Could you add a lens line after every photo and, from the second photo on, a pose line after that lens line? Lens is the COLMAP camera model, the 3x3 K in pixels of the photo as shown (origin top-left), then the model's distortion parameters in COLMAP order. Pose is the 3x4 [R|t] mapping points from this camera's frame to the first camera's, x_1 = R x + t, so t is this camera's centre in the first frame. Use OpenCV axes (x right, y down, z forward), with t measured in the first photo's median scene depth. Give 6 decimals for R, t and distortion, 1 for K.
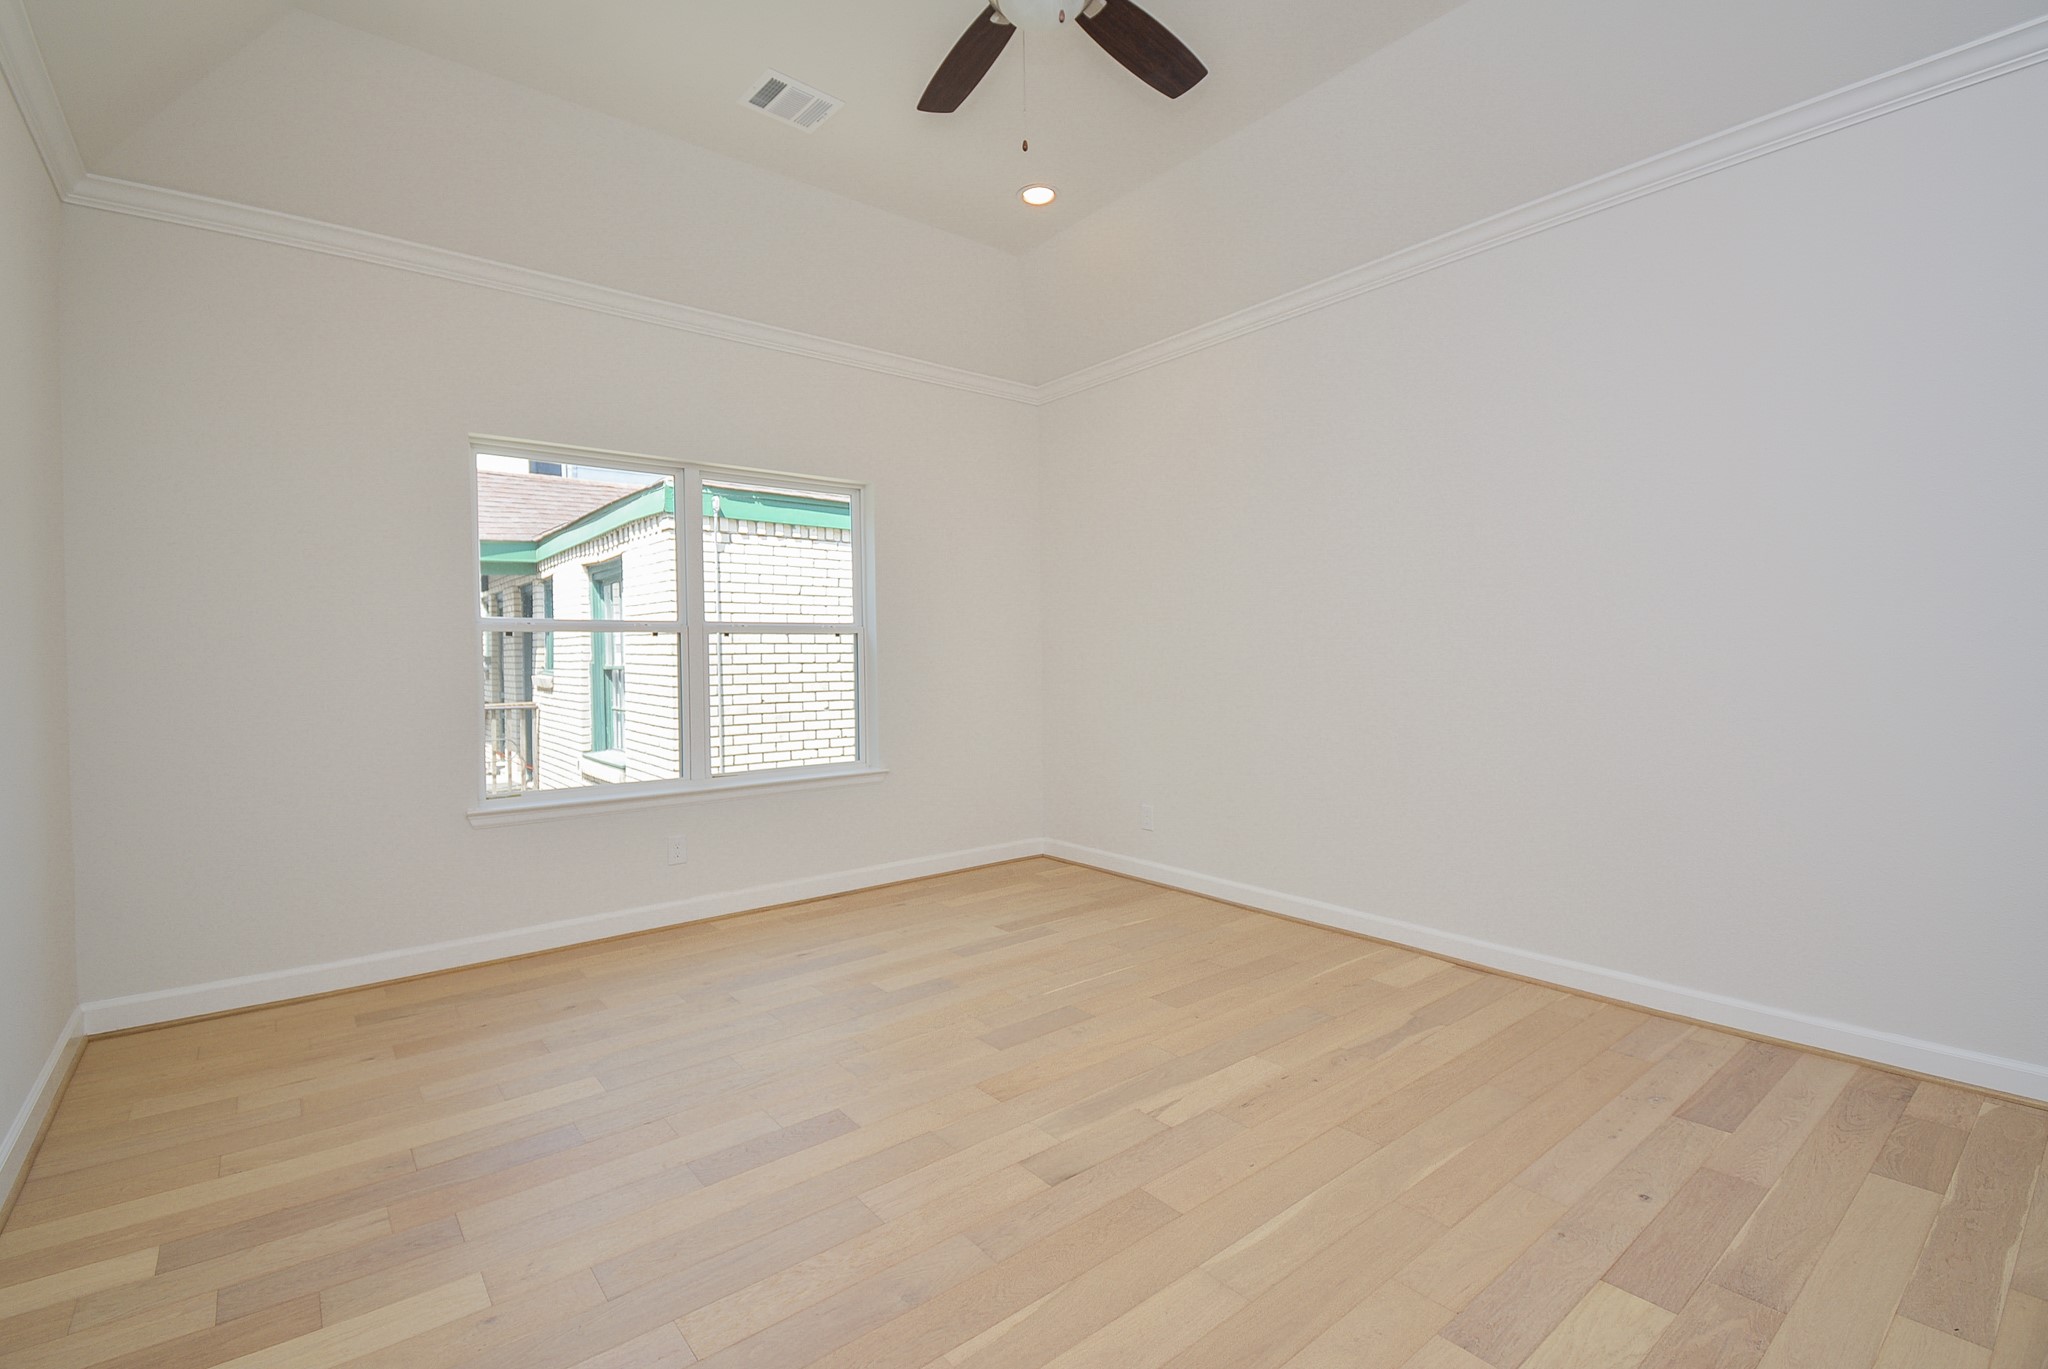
lens RADIAL K [[908.8, 0, 1023.6], [0, 908.8, 664.6], [0, 0, 1]] dist [0.038979, -0.026616]
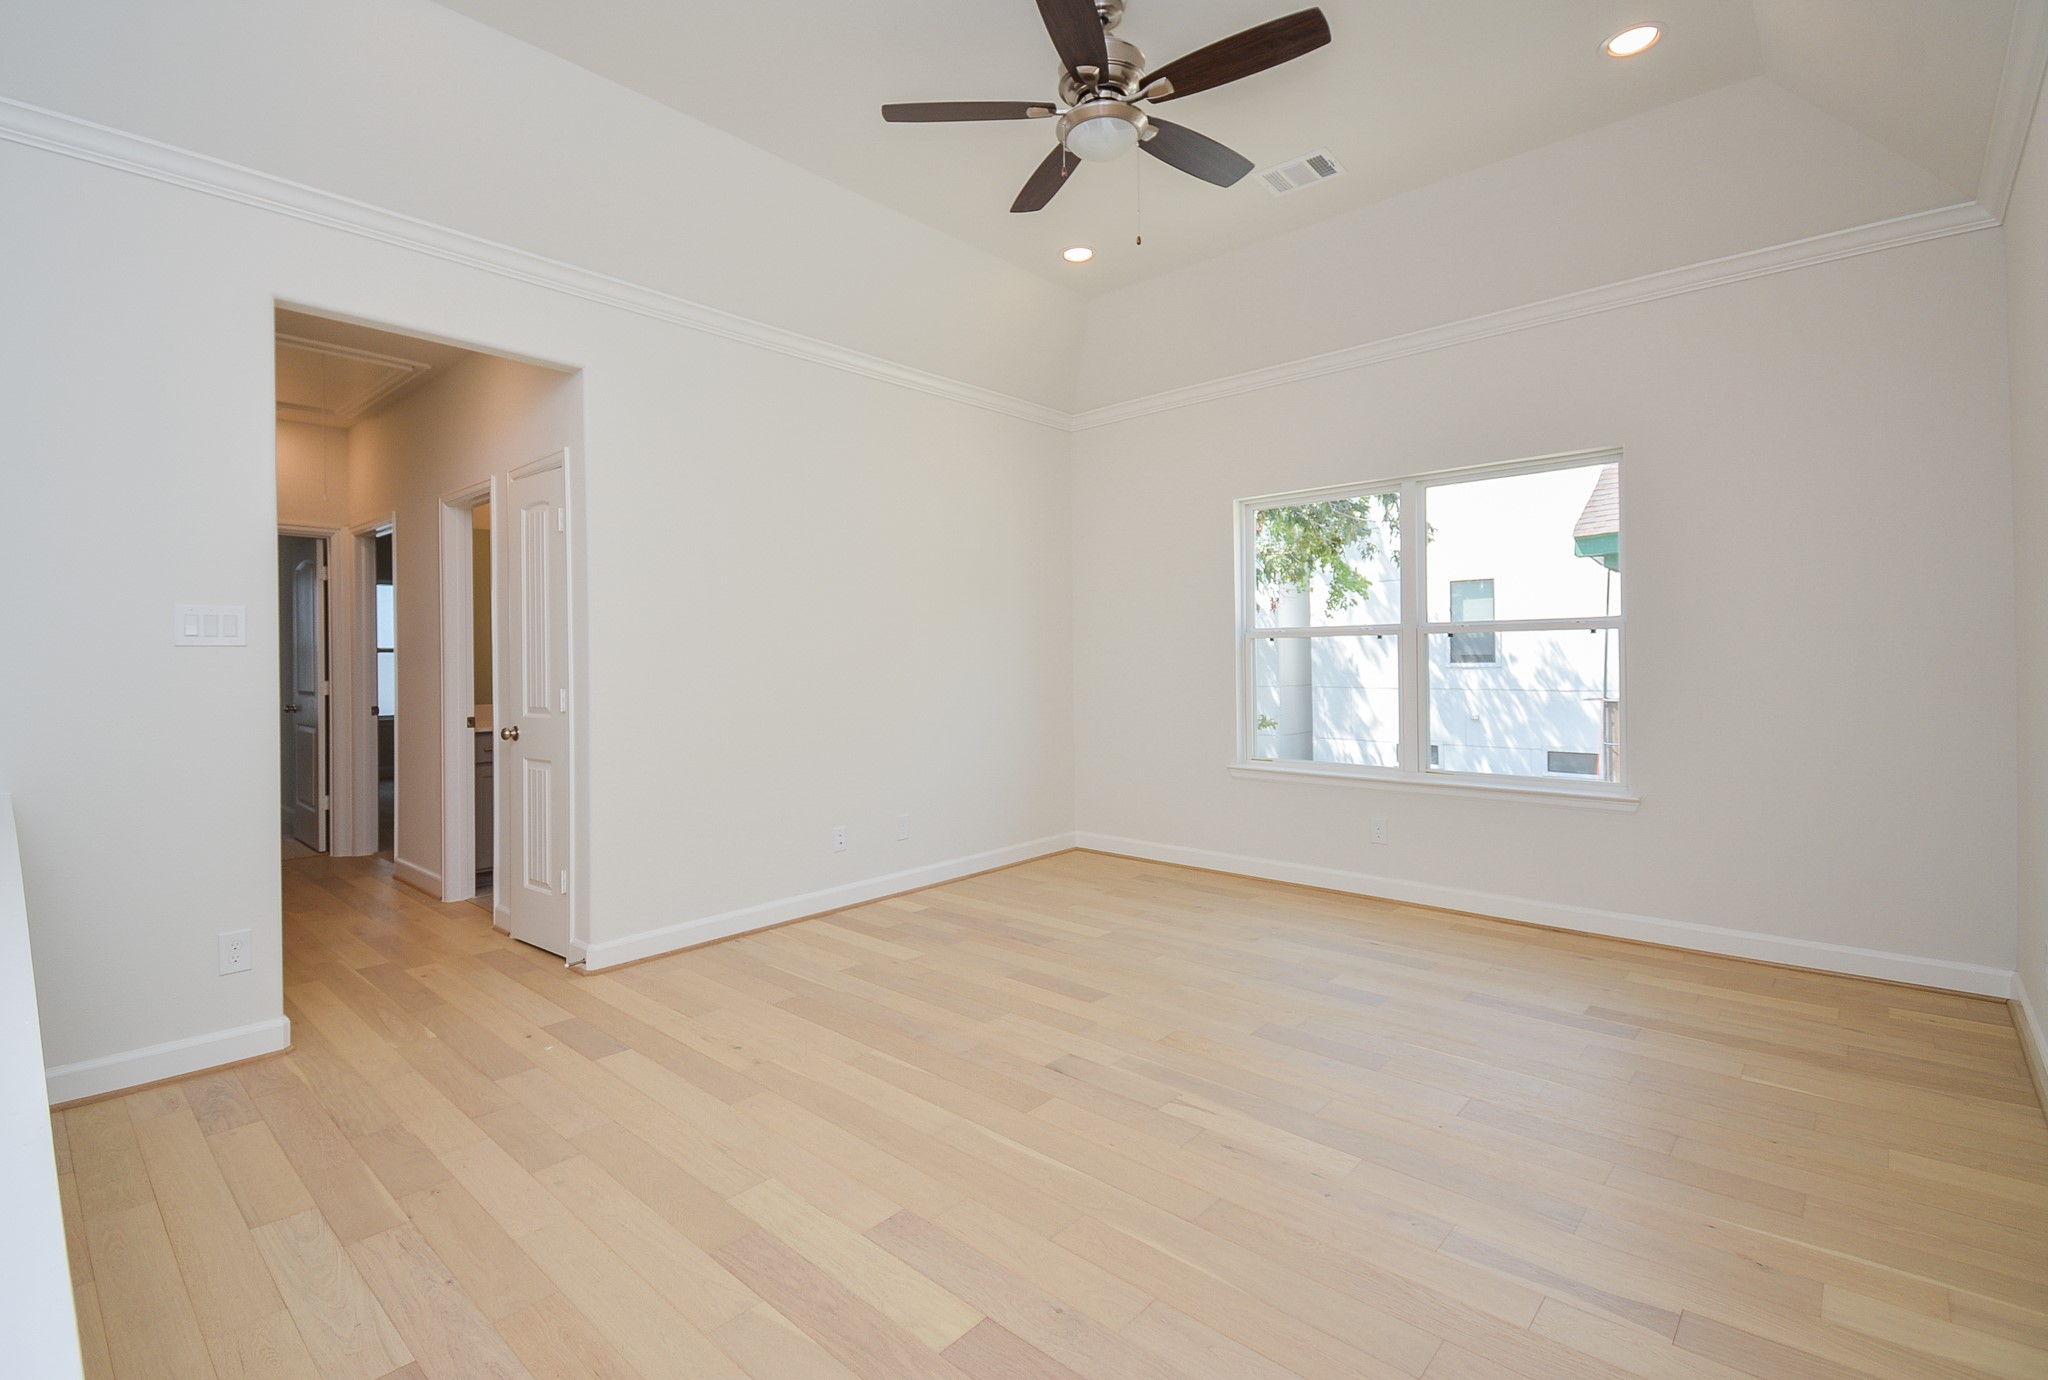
lens RADIAL K [[930.6, 0, 969.9], [0, 930.6, 662.4], [0, 0, 1]] dist [0.000300, -0.013827]
pose [[0.132089, 0.016663, -0.991098, 1.113021], [-0.003019, 0.999861, 0.016408, -0.030732], [0.991233, 0.000825, 0.132121, 0.596267]]
